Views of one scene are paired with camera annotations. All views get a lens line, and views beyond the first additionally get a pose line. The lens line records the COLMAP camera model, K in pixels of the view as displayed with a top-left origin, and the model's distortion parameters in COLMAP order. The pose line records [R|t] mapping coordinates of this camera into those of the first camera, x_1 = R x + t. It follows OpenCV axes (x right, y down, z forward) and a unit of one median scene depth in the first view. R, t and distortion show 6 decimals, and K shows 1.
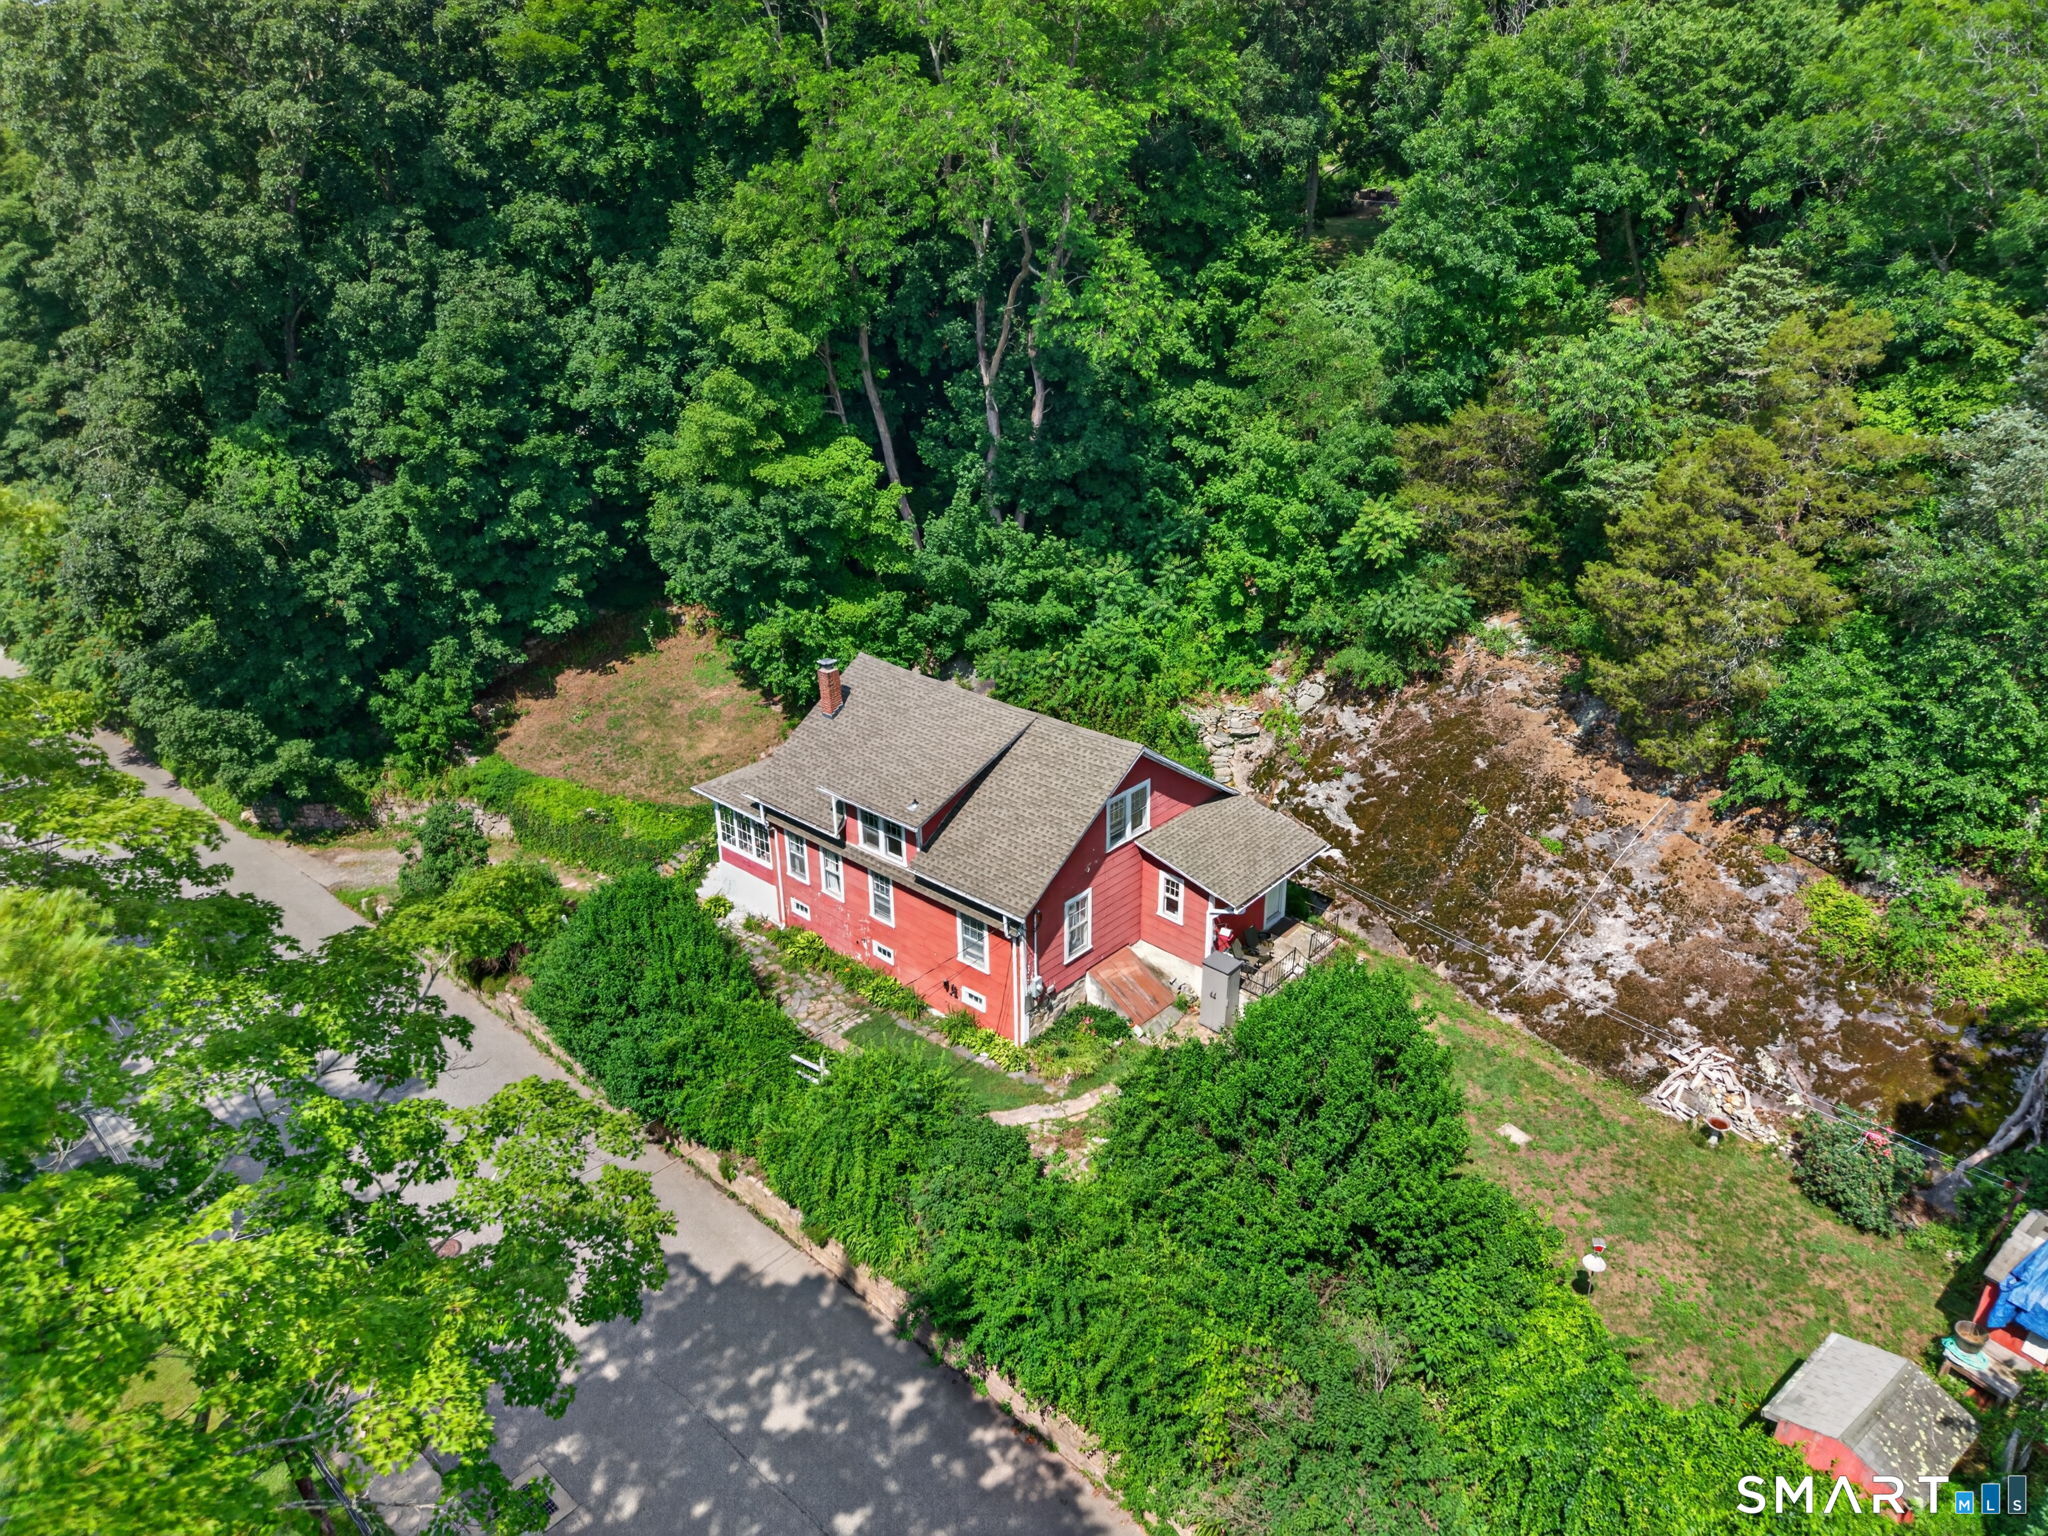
lens RADIAL K [[1360.9, 0, 1024.0], [0, 1360.9, 768.0], [0, 0, 1]] dist [-0.020267, -0.004886]
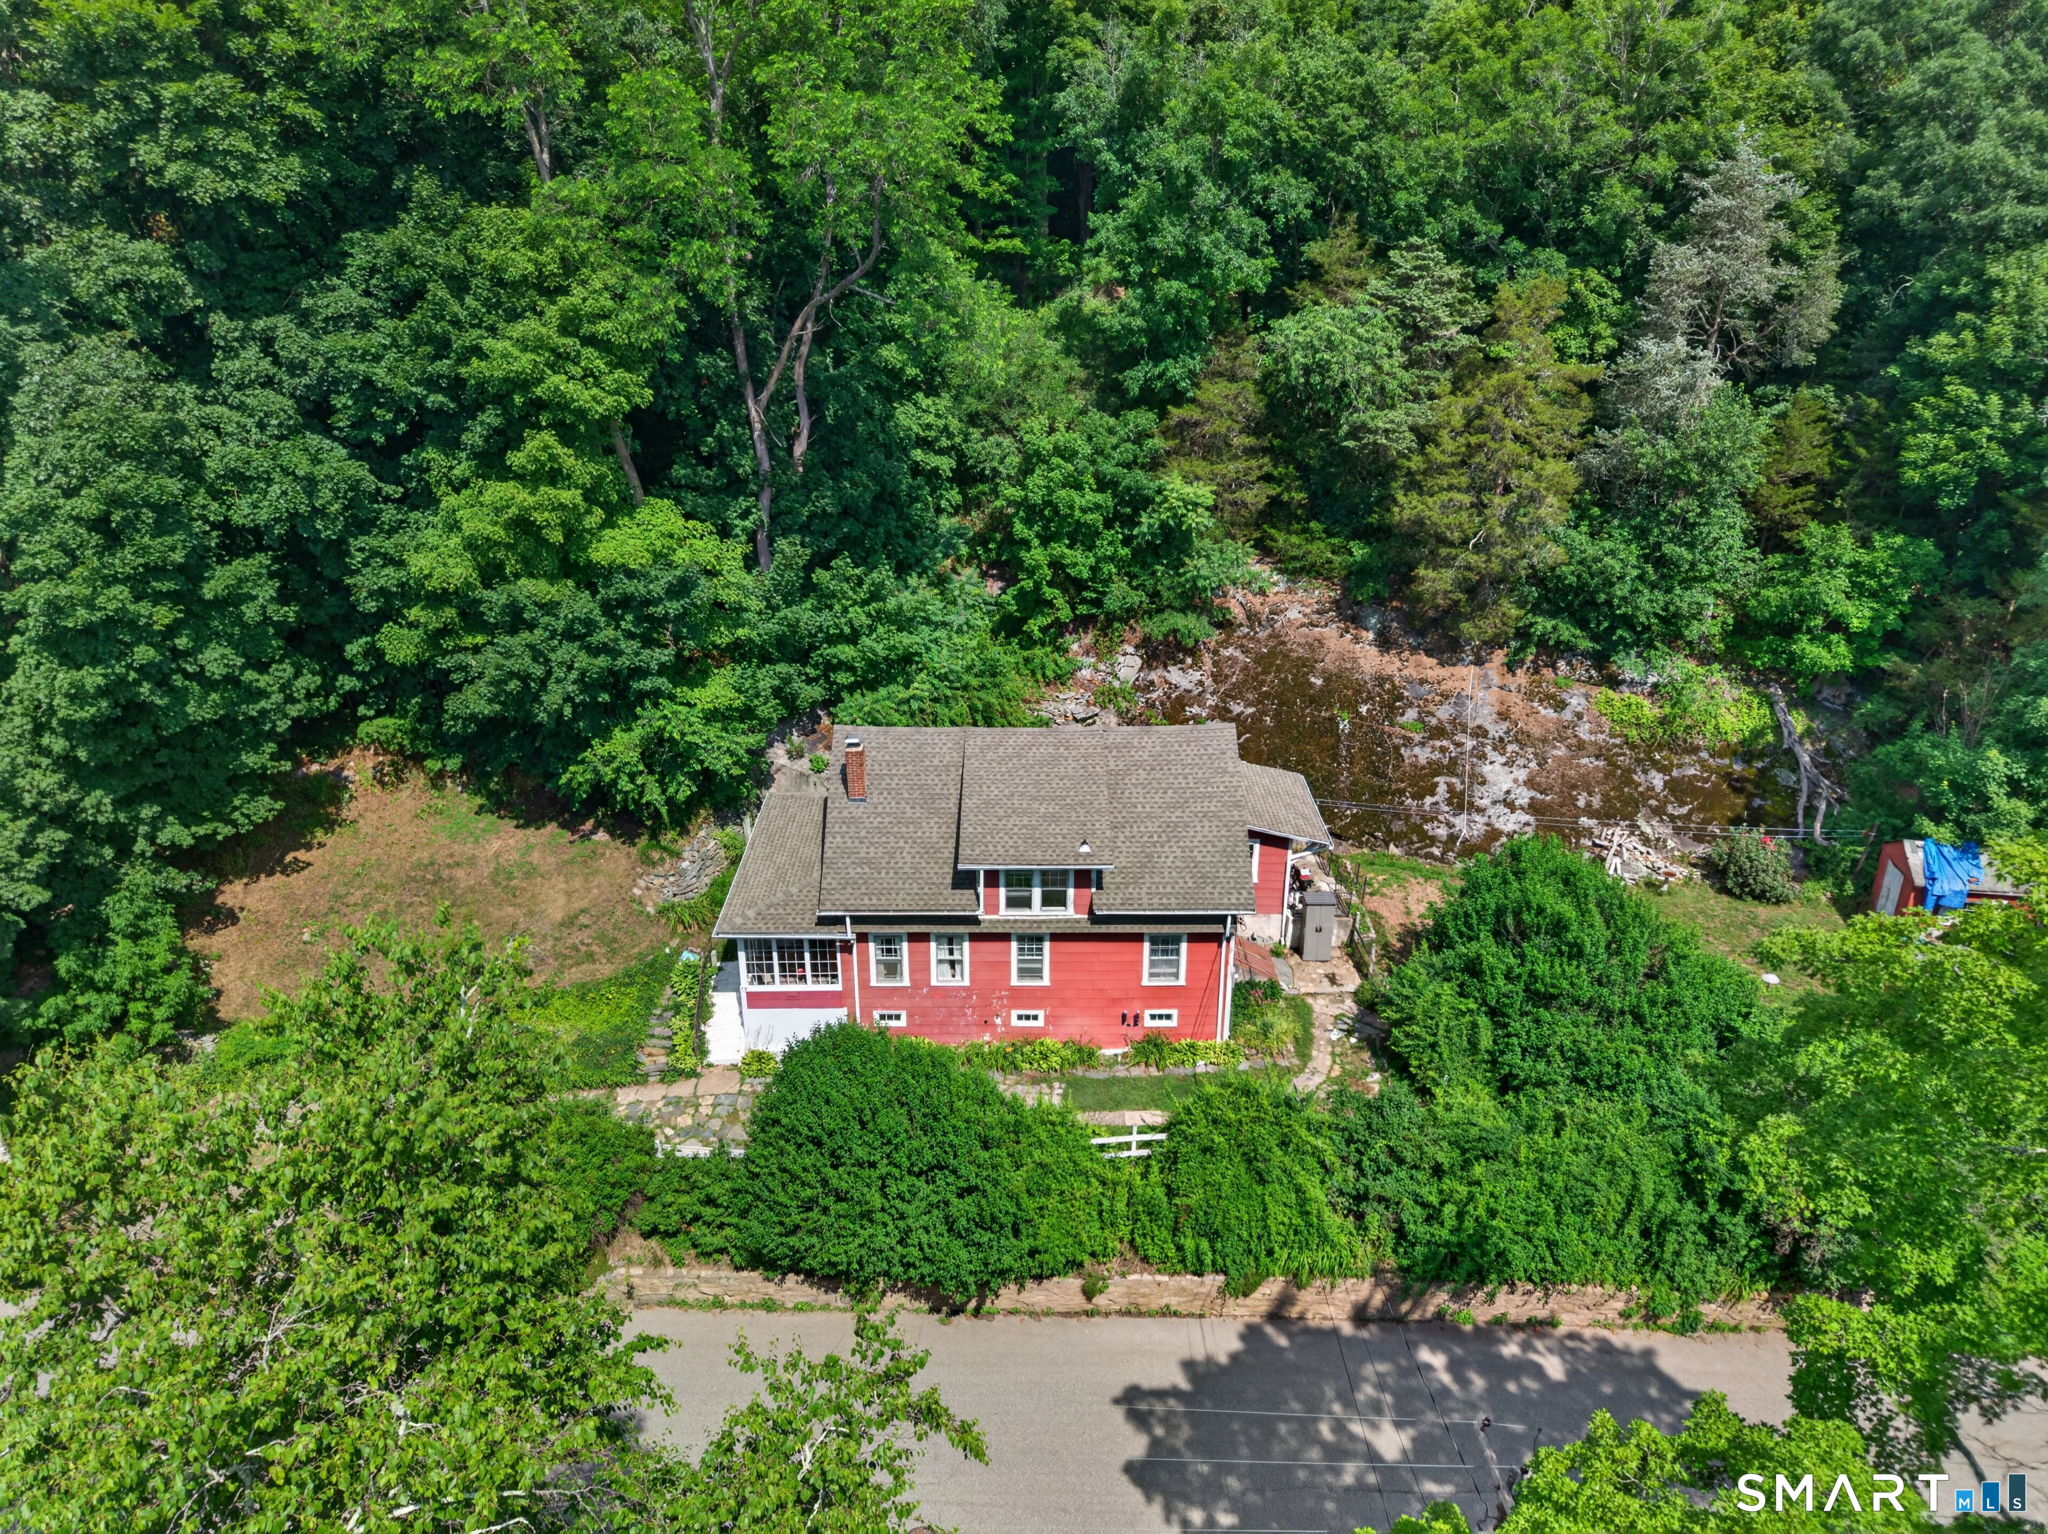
lens RADIAL K [[1360.9, 0, 1024.0], [0, 1360.9, 767.0], [0, 0, 1]] dist [-0.020267, -0.004886]
pose [[0.749646, -0.269003, 0.604705, -0.647701], [0.276625, 0.957390, 0.082965, -0.110867], [-0.601256, 0.105082, 0.792116, 0.257945]]
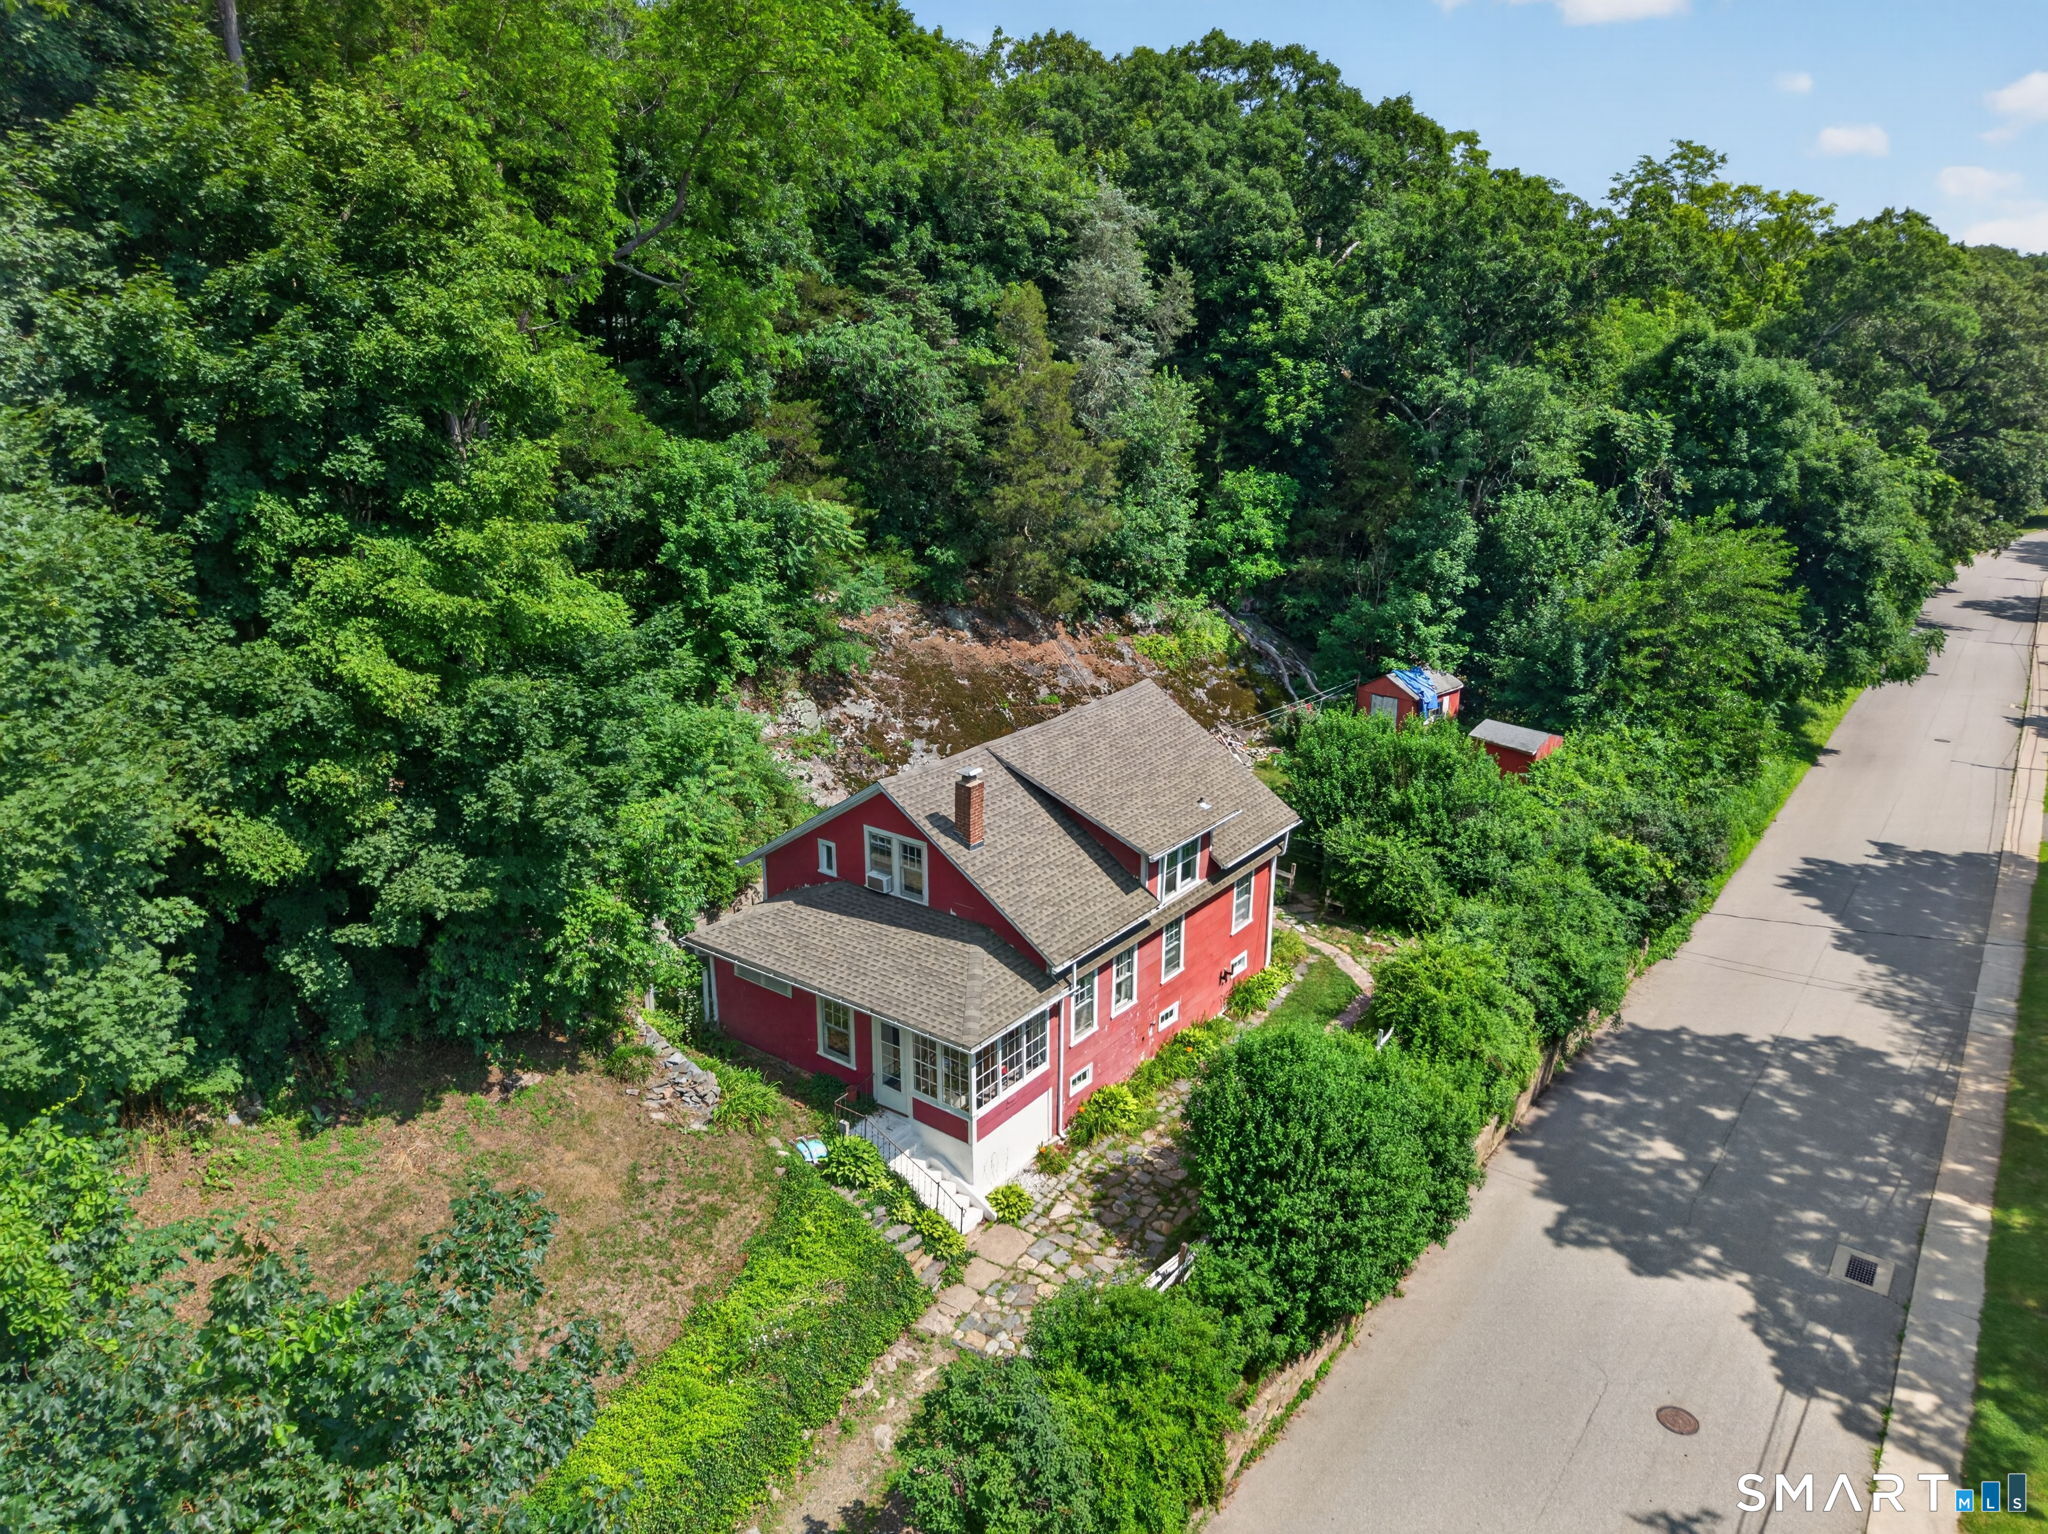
lens RADIAL K [[1360.9, 0, 1024.0], [0, 1360.9, 767.0], [0, 0, 1]] dist [-0.020267, -0.004886]
pose [[-0.054125, -0.318824, 0.946267, -0.899228], [0.417552, 0.853597, 0.311484, -0.318378], [-0.907040, 0.411975, 0.086925, 0.982978]]
